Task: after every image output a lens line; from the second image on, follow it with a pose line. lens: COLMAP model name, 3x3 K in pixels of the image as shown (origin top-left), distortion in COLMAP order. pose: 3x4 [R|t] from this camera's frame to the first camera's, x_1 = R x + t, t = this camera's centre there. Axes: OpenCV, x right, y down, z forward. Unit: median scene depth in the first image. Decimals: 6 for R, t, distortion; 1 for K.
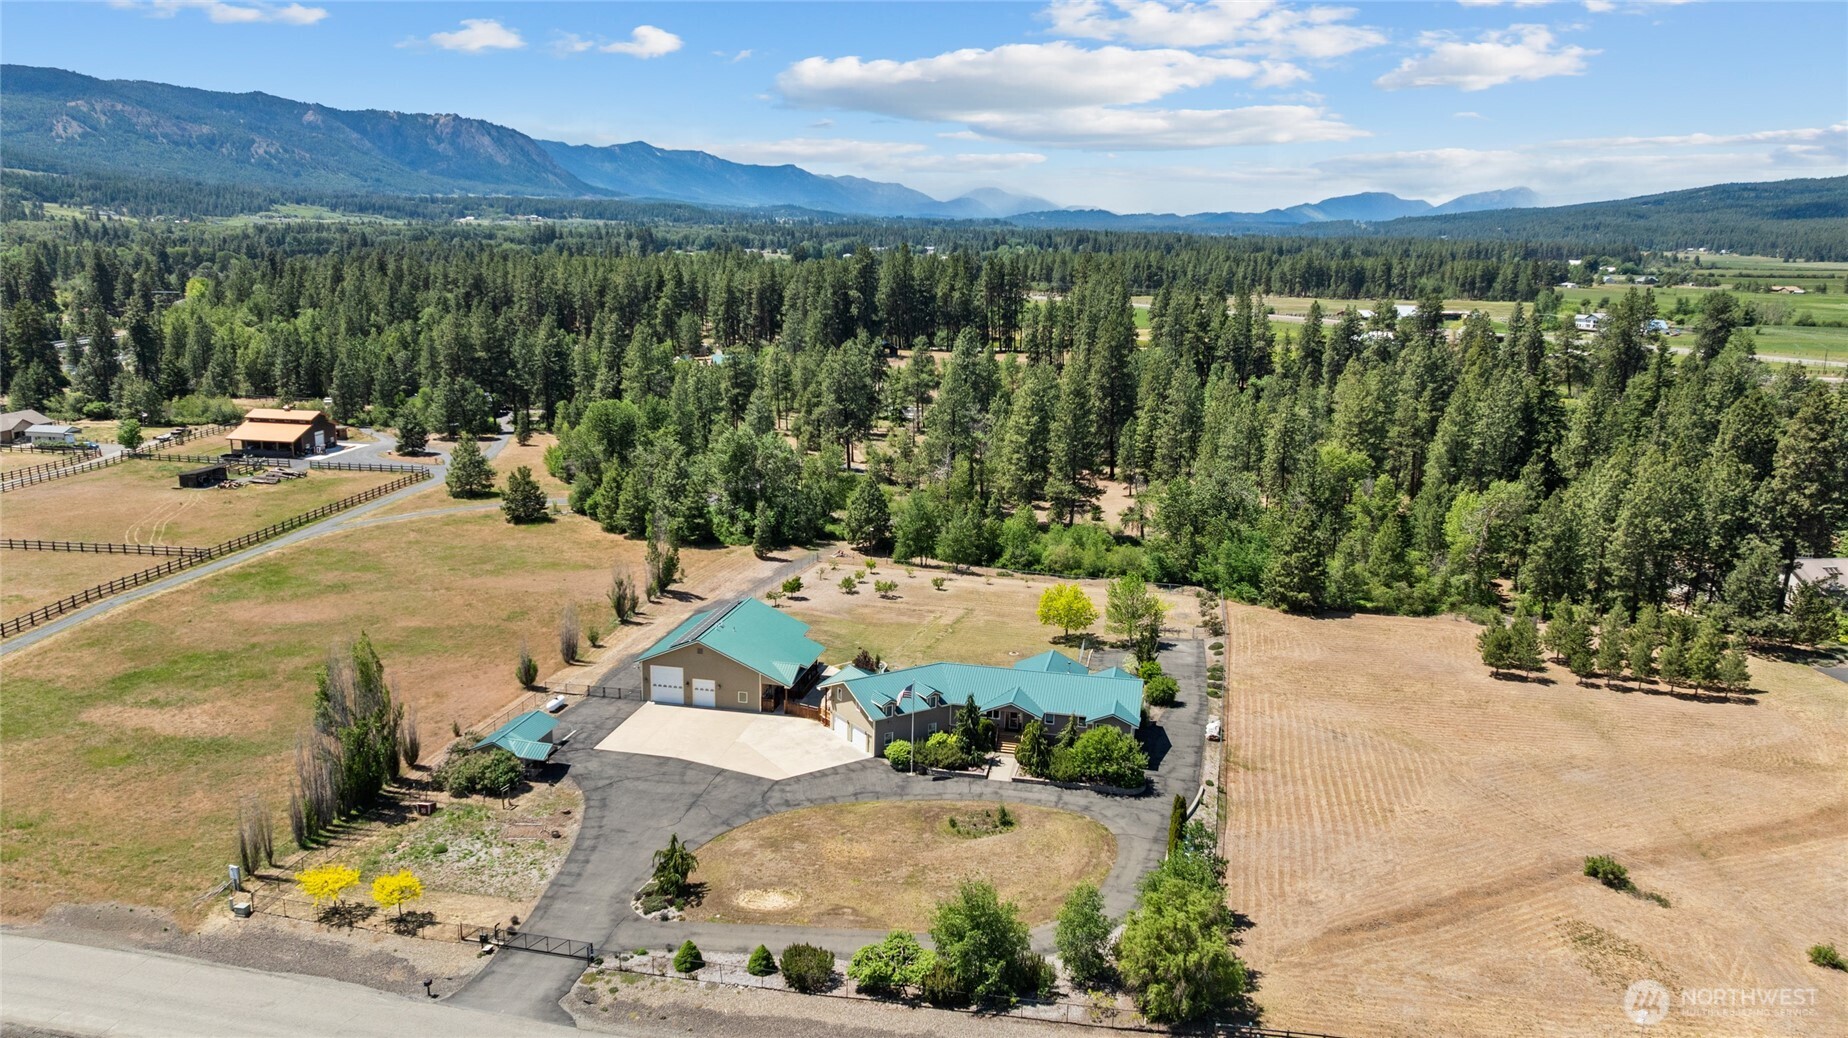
lens RADIAL K [[1294.4, 0, 927.0], [0, 1294.4, 519.4], [0, 0, 1]] dist [-0.024221, 0.001949]
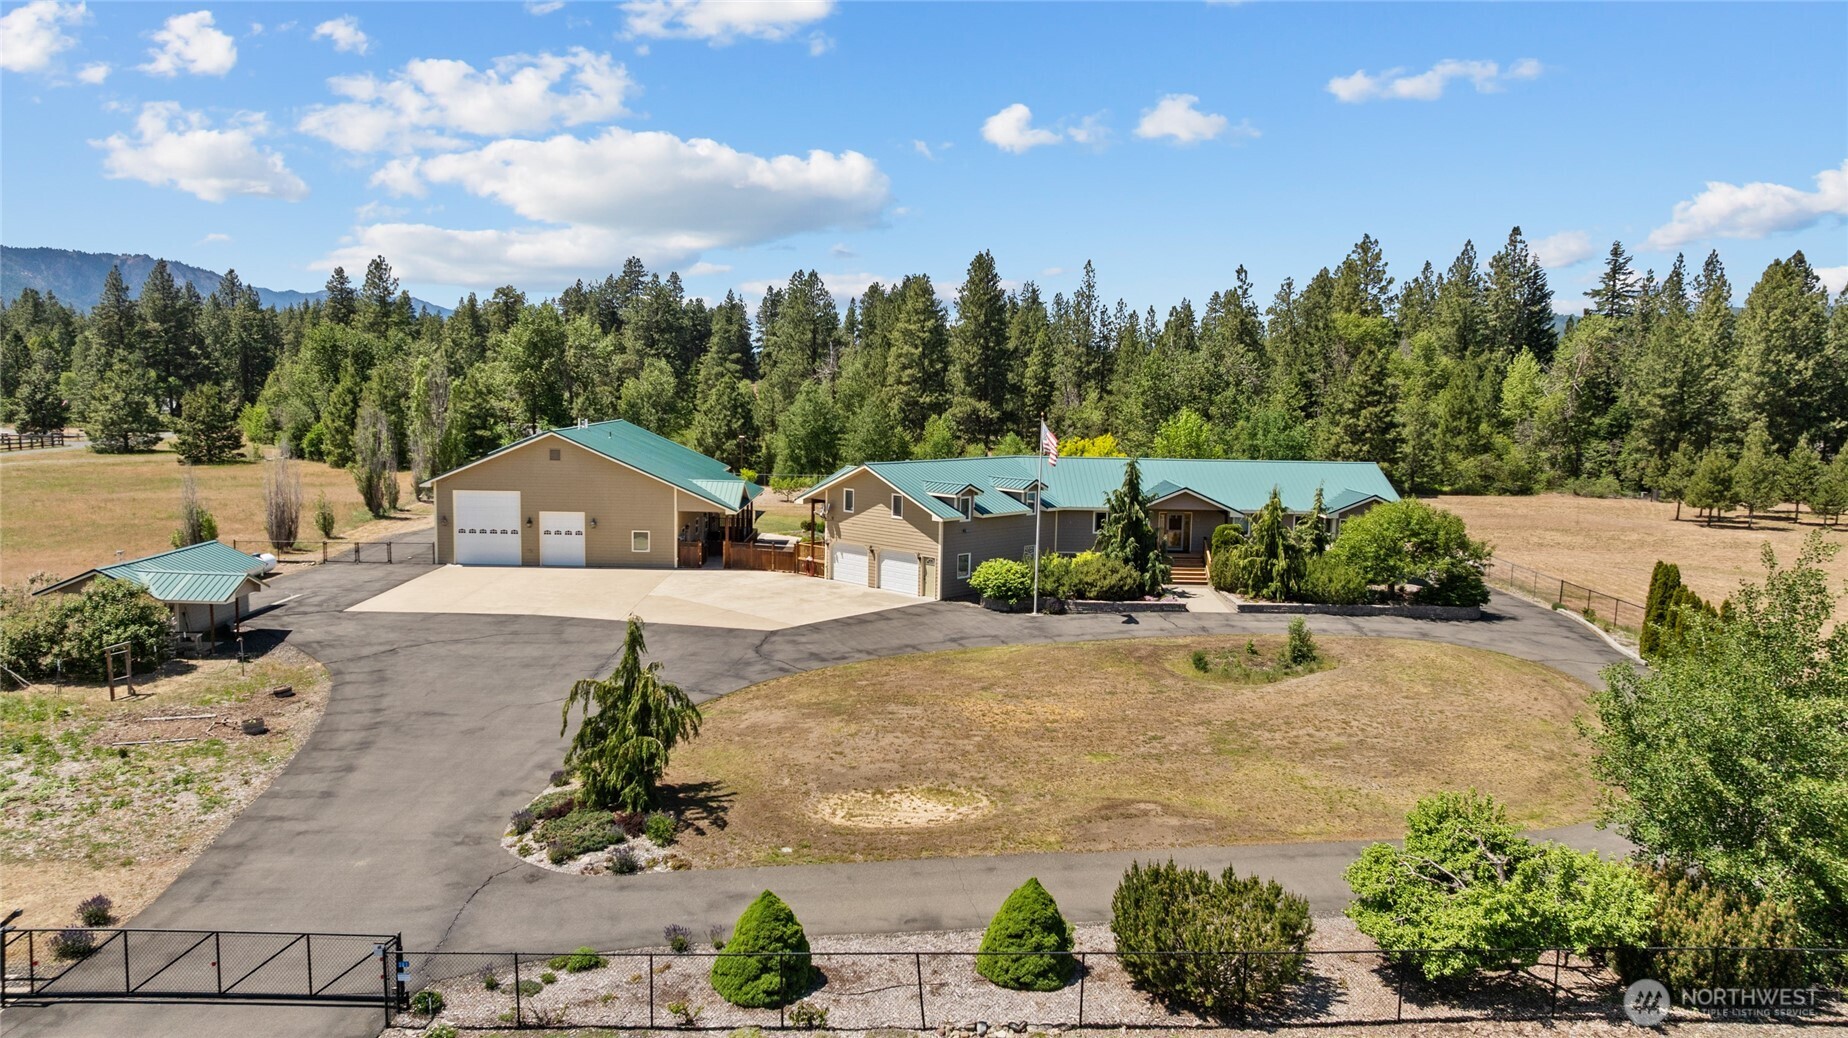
lens RADIAL K [[1277.2, 0, 921.9], [0, 1277.2, 461.0], [0, 0, 1]] dist [-0.059563, 0.070559]
pose [[0.978025, -0.018348, 0.207680, -0.183911], [0.047322, 0.989658, -0.135415, 0.241750], [-0.203047, 0.142267, 0.968779, 0.632296]]
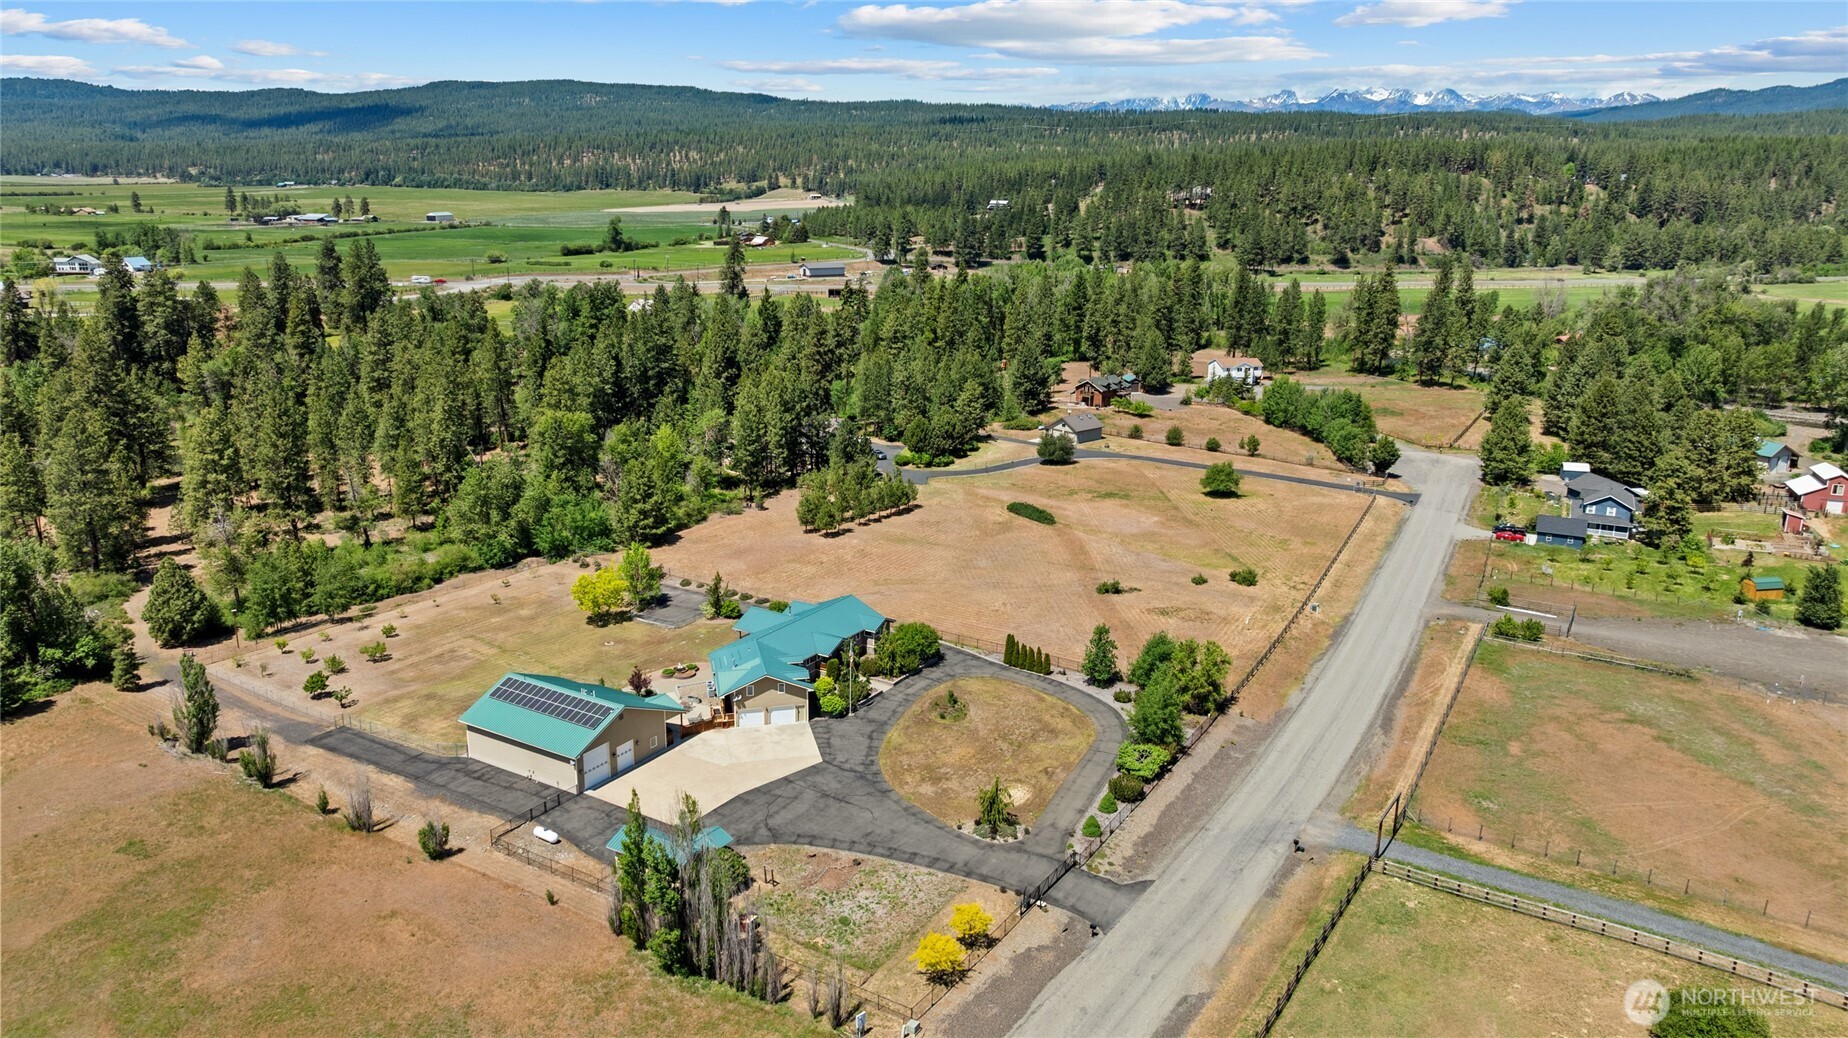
lens RADIAL K [[1294.4, 0, 927.0], [0, 1294.4, 519.4], [0, 0, 1]] dist [-0.024221, 0.001949]
pose [[0.336678, -0.252061, 0.907256, -1.259308], [0.191782, 0.961666, 0.196008, -0.249164], [-0.921883, 0.108003, 0.372113, 0.550010]]
